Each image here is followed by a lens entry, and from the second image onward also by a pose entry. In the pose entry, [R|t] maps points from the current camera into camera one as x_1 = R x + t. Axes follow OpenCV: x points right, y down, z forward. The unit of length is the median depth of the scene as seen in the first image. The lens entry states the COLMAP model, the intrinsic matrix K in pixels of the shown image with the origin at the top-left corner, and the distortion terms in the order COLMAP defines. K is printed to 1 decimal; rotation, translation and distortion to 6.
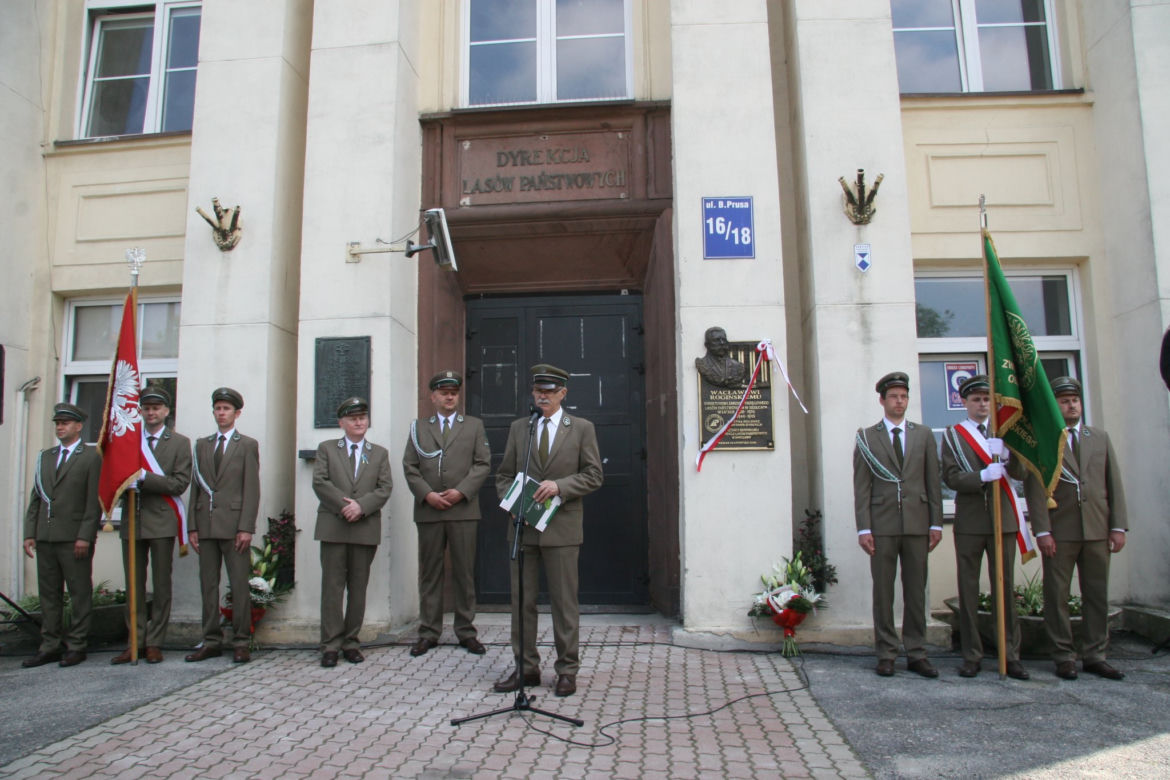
lens RADIAL K [[901.0, 0, 611.4], [0, 901.0, 390.6], [0, 0, 1]] dist [-0.133154, 0.030225]
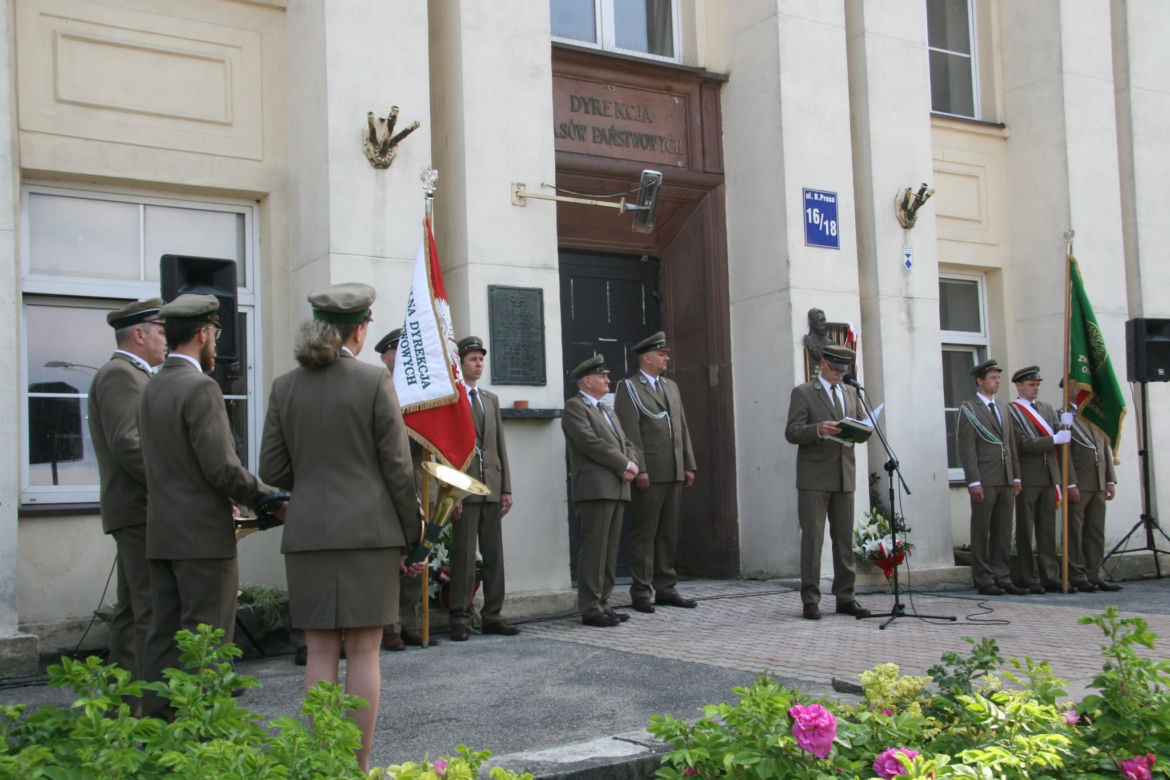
lens RADIAL K [[1371.6, 0, 590.5], [0, 1371.6, 393.2], [0, 0, 1]] dist [0.042871, 0.000000]
pose [[0.786836, 0.036452, 0.616084, -1.135247], [-0.050522, 0.998708, 0.005434, 0.038910], [-0.615090, -0.035402, 0.787661, -0.173285]]
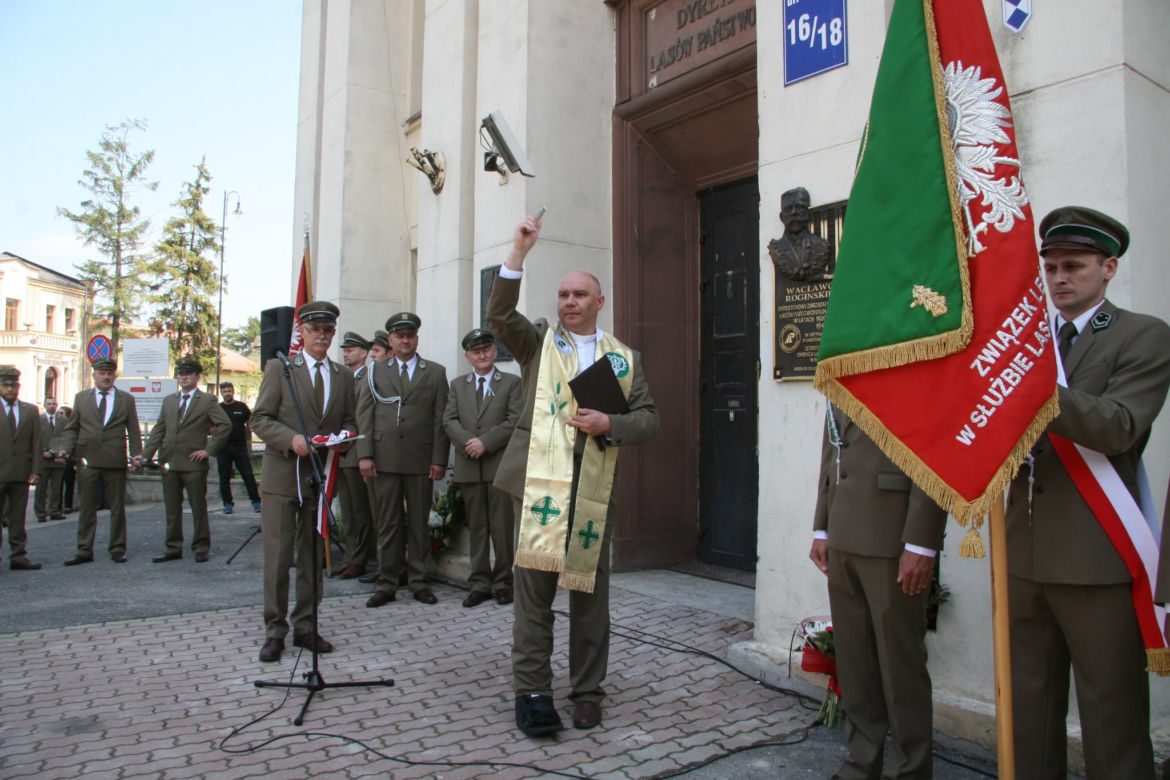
lens RADIAL K [[901.0, 0, 577.2], [0, 901.0, 395.1], [0, 0, 1]] dist [-0.133154, 0.030225]
pose [[0.625039, 0.003664, -0.780585, 0.505270], [0.073836, 0.995228, 0.063795, 0.023882], [0.777094, -0.097510, 0.621785, 0.464110]]
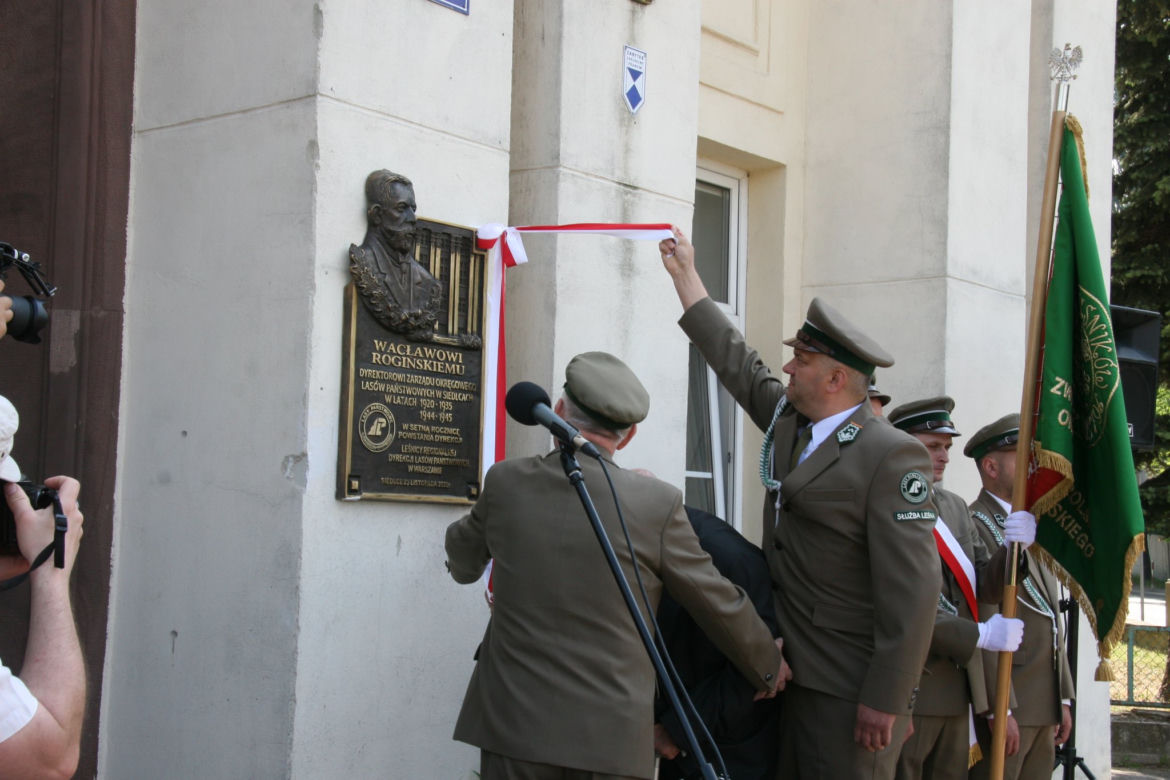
lens RADIAL K [[1727.5, 0, 593.5], [0, 1727.5, 396.5], [0, 0, 1]] dist [0.180983, 0.000000]
pose [[0.548956, 0.089383, 0.831058, -0.424334], [-0.137794, 0.990340, -0.015494, 0.021807], [-0.824415, -0.106009, 0.555970, 0.510013]]
